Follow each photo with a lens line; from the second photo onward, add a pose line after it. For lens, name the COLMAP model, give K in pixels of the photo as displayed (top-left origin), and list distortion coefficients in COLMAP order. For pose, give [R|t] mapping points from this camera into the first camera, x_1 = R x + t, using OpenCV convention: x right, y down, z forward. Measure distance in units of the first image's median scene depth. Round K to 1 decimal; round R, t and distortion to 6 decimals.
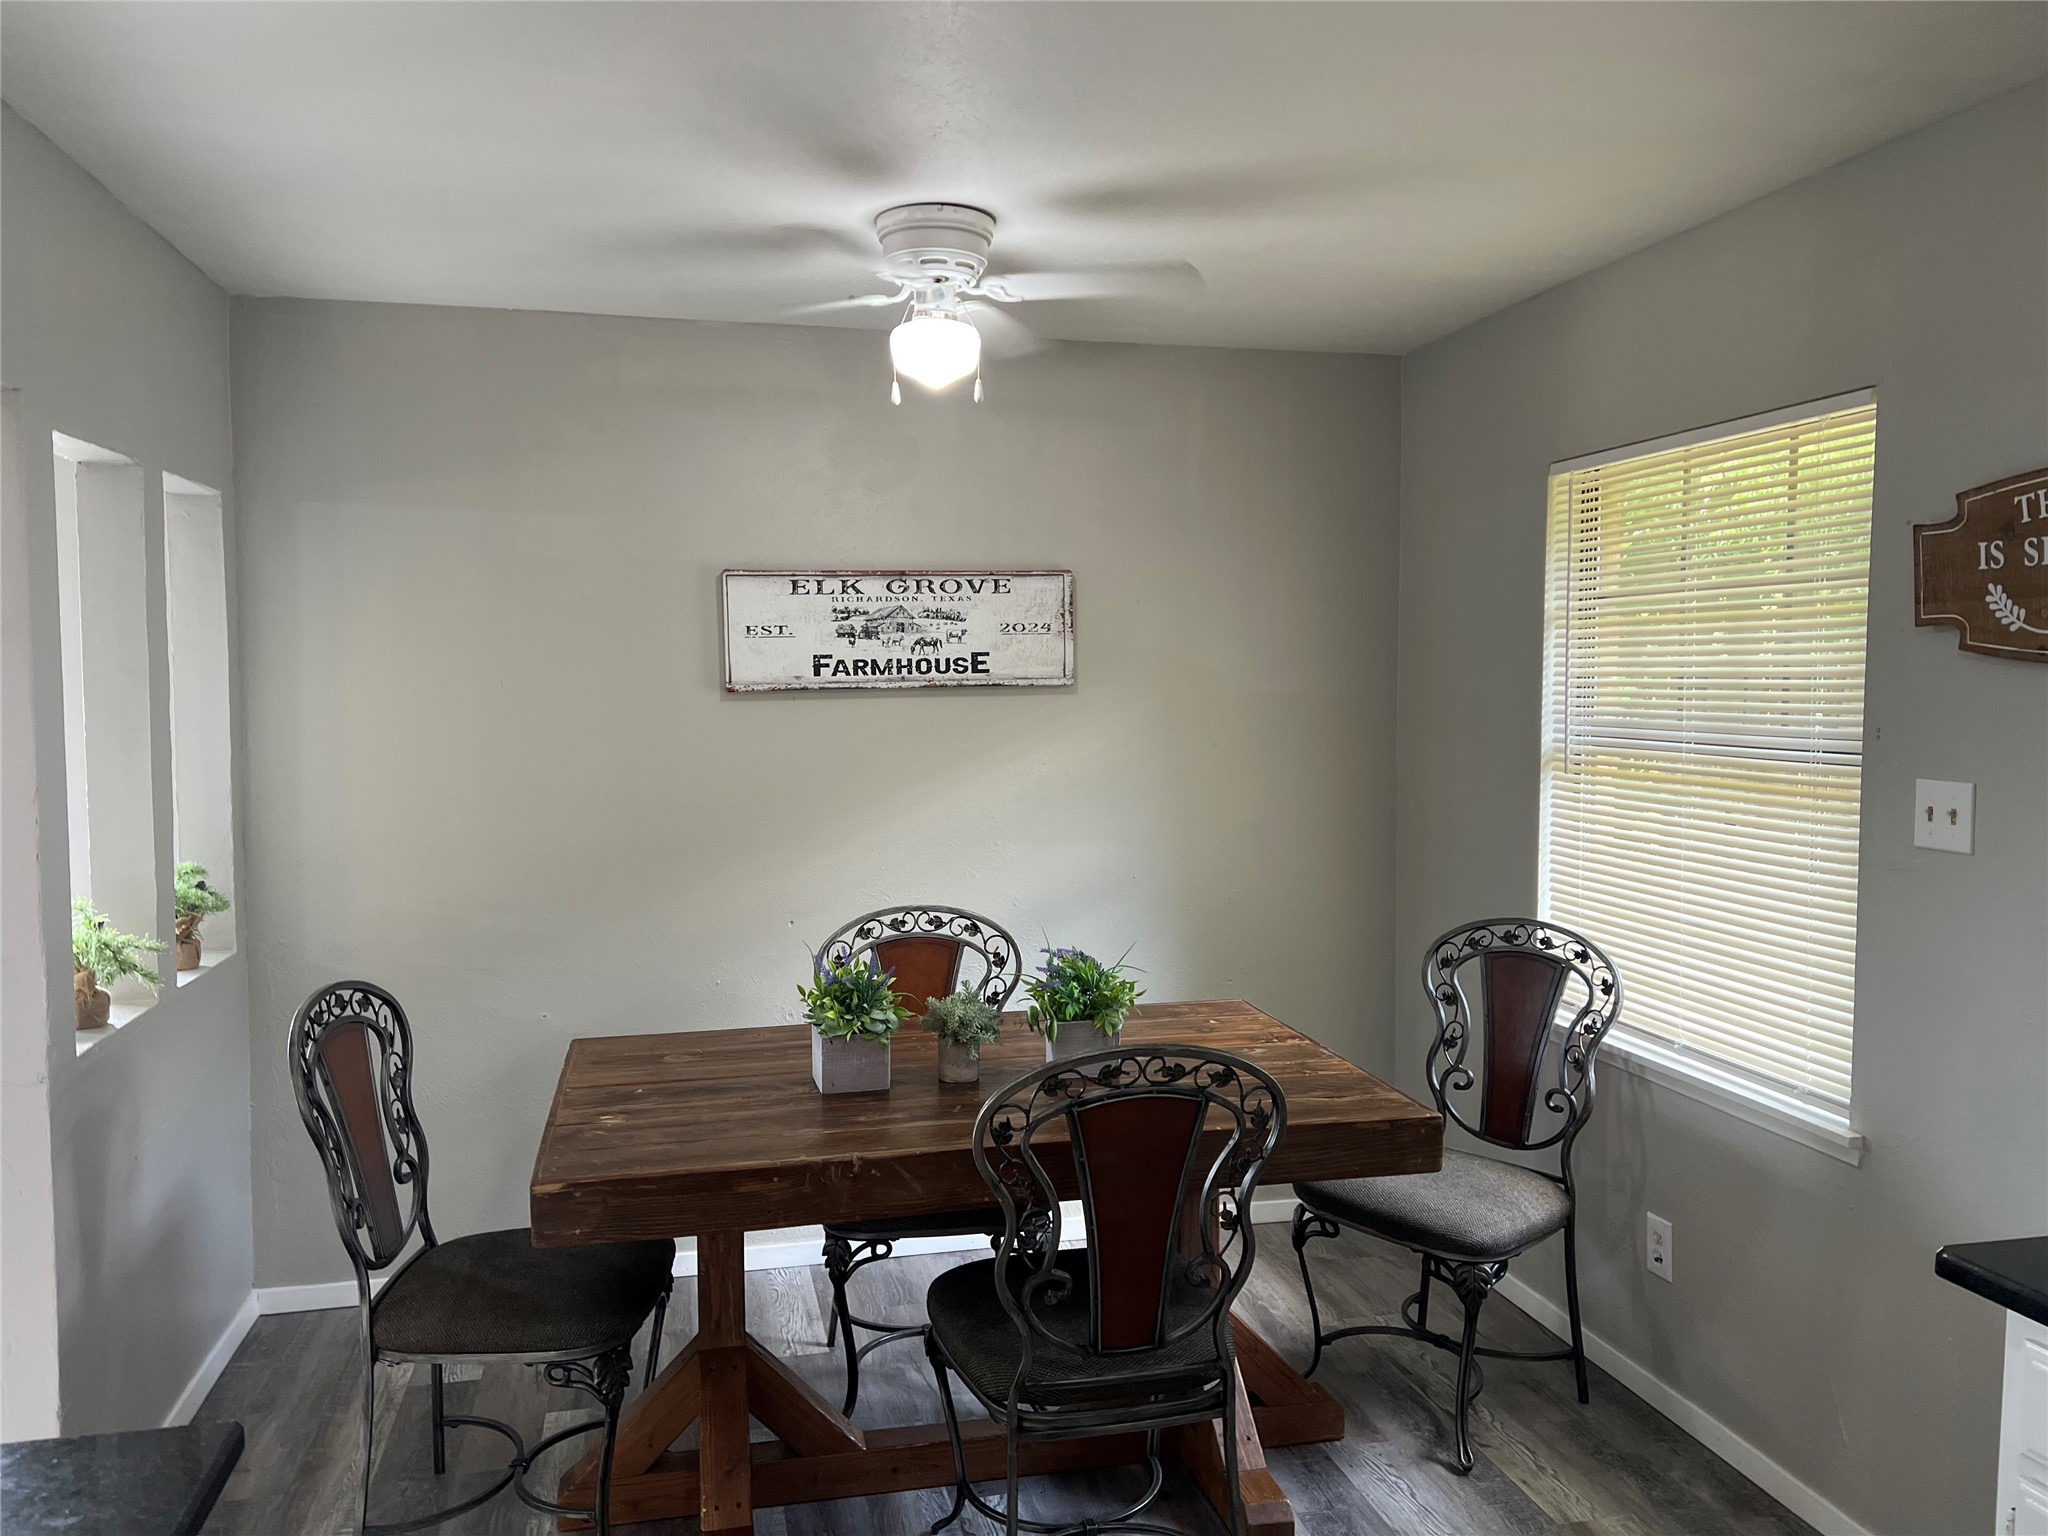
lens RADIAL K [[1522.7, 0, 1038.6], [0, 1522.7, 761.5], [0, 0, 1]] dist [0.121529, -0.170800]
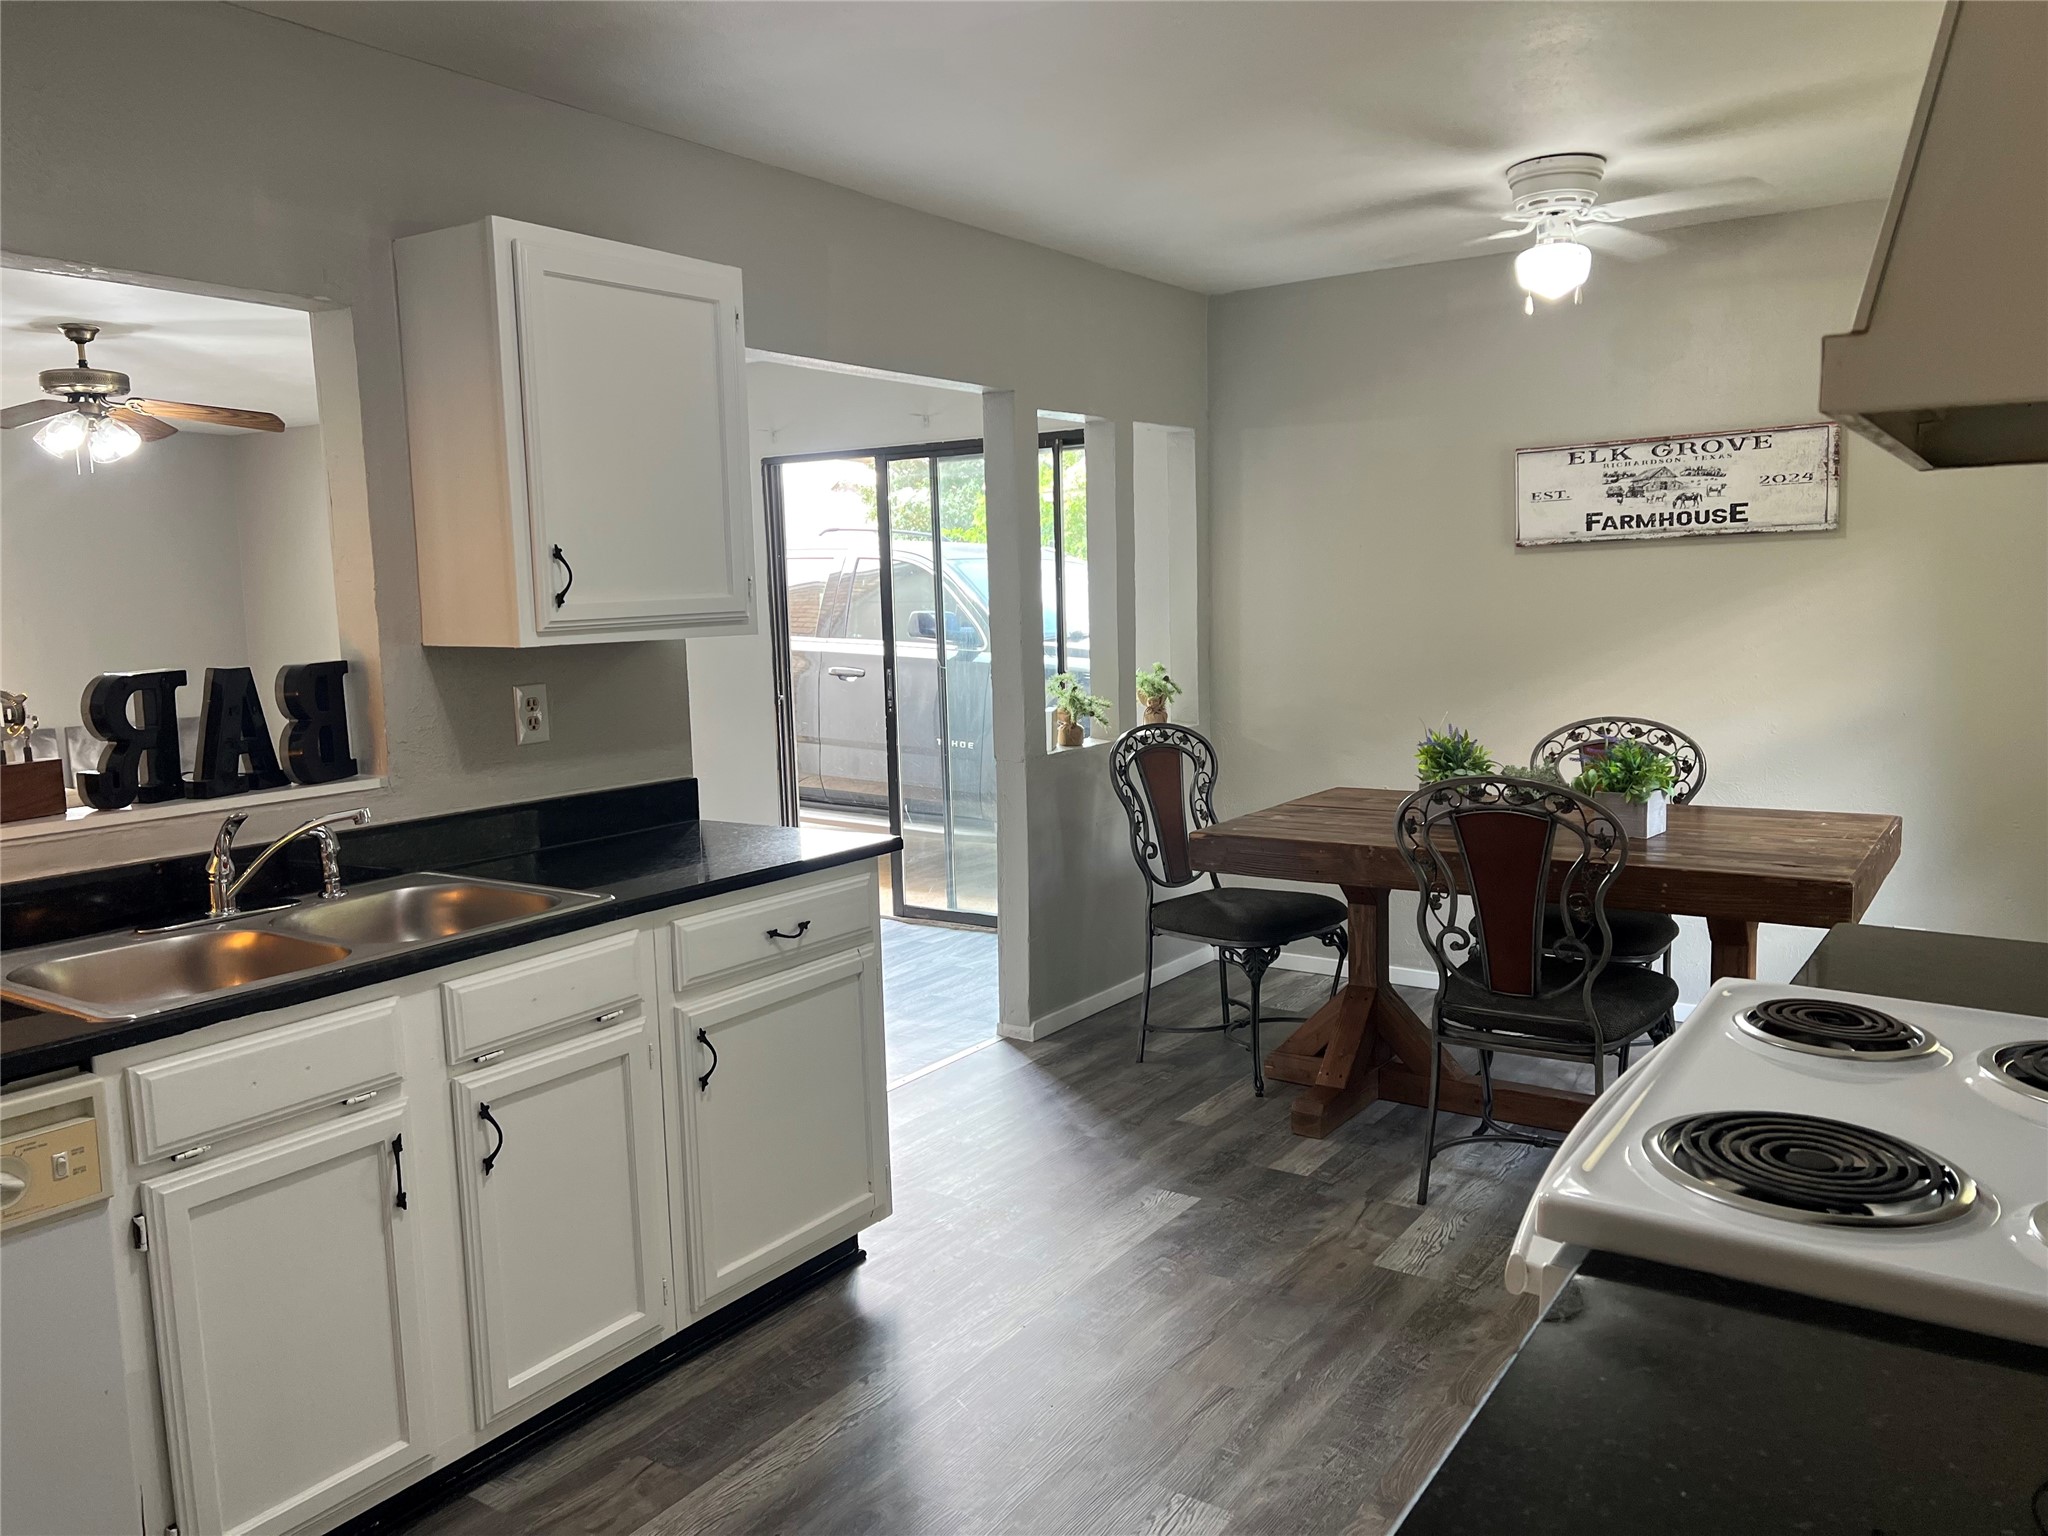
lens RADIAL K [[1542.6, 0, 1044.9], [0, 1542.6, 764.9], [0, 0, 1]] dist [0.039238, -0.041497]
pose [[0.683301, 0.068534, -0.726913, 0.467240], [-0.016198, 0.996763, 0.078749, 0.039341], [0.729957, -0.042035, 0.682199, -0.163628]]
